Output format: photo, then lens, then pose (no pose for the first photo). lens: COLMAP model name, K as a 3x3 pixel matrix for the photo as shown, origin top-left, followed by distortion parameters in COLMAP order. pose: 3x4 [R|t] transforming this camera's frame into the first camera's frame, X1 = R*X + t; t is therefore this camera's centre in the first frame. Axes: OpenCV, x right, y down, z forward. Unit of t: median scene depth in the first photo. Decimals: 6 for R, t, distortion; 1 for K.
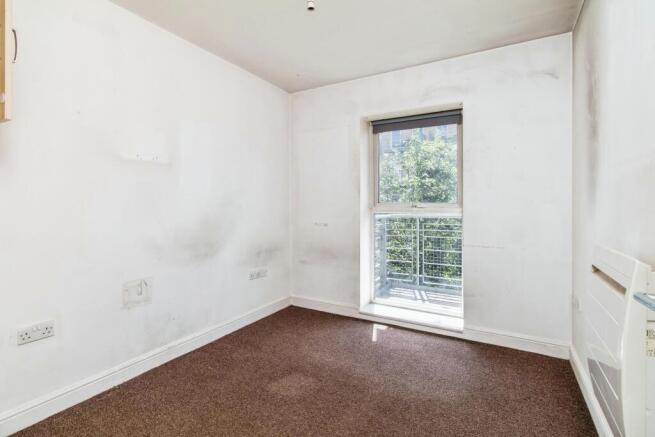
lens RADIAL K [[319.8, 0, 326.7], [0, 319.8, 214.2], [0, 0, 1]] dist [0.001528, -0.000239]
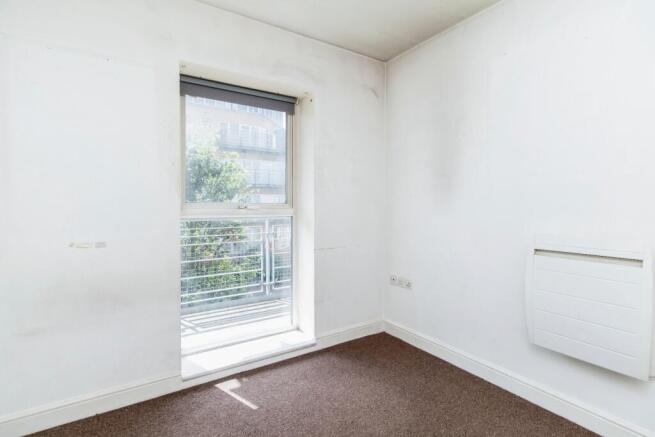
lens RADIAL K [[319.8, 0, 327.3], [0, 319.8, 218.8], [0, 0, 1]] dist [0.001528, -0.000239]
pose [[0.452499, -0.039269, 0.890900, -0.347115], [0.027028, 0.999175, 0.030314, -0.017217], [-0.891355, 0.010362, 0.453187, 0.523101]]
